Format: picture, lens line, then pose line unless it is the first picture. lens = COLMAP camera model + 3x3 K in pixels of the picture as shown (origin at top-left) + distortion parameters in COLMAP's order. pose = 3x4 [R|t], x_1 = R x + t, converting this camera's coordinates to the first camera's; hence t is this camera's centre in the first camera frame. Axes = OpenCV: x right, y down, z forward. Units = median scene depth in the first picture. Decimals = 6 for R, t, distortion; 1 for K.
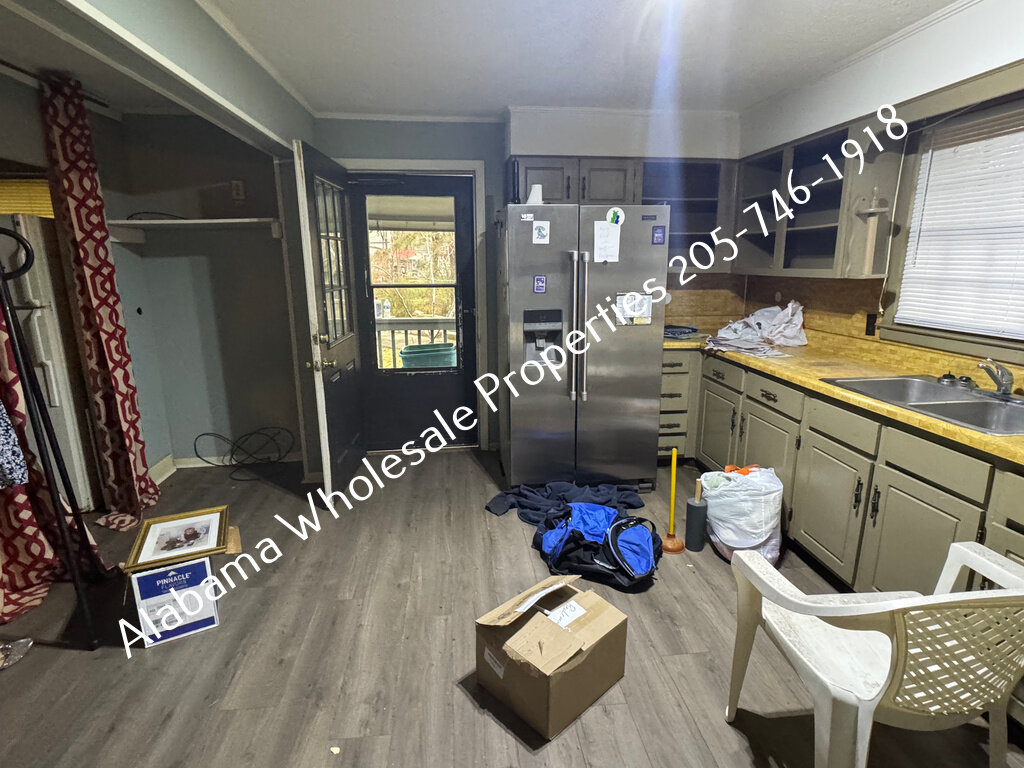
lens RADIAL K [[534.3, 0, 513.5], [0, 534.3, 385.4], [0, 0, 1]] dist [-0.004467, 0.002672]
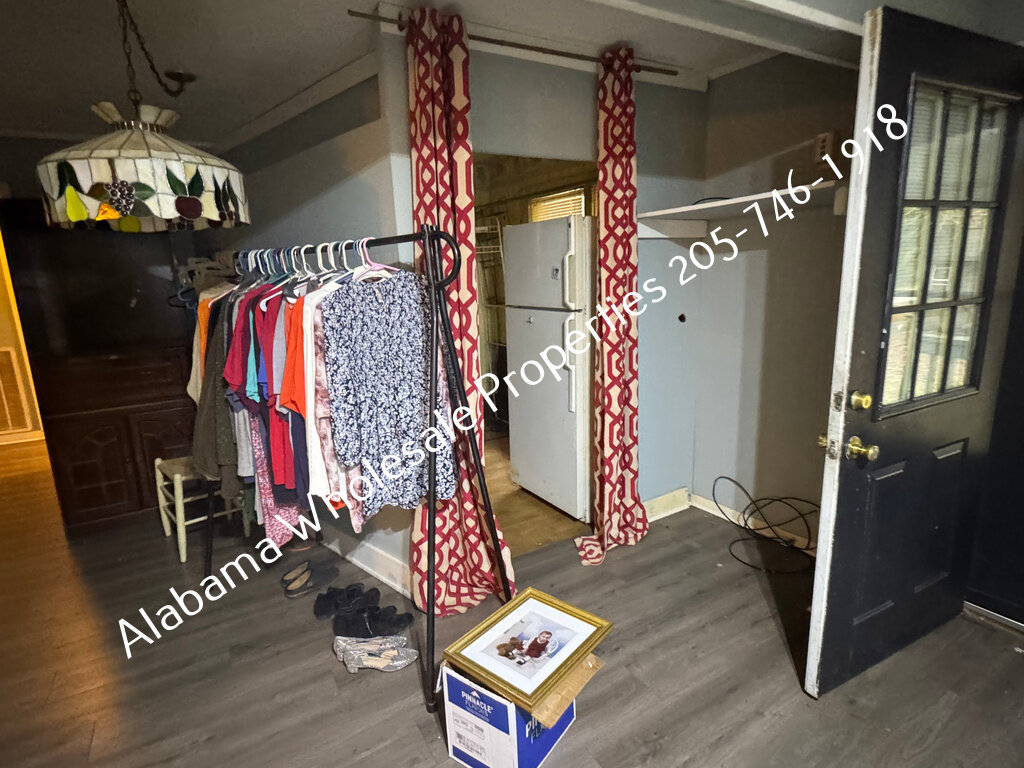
lens RADIAL K [[539.3, 0, 513.3], [0, 539.3, 386.2], [0, 0, 1]] dist [-0.000166, 0.000661]
pose [[0.410652, 0.184229, -0.892986, -0.028161], [-0.173626, 0.977254, 0.121770, -0.112331], [0.895108, 0.105041, 0.433298, 0.488508]]
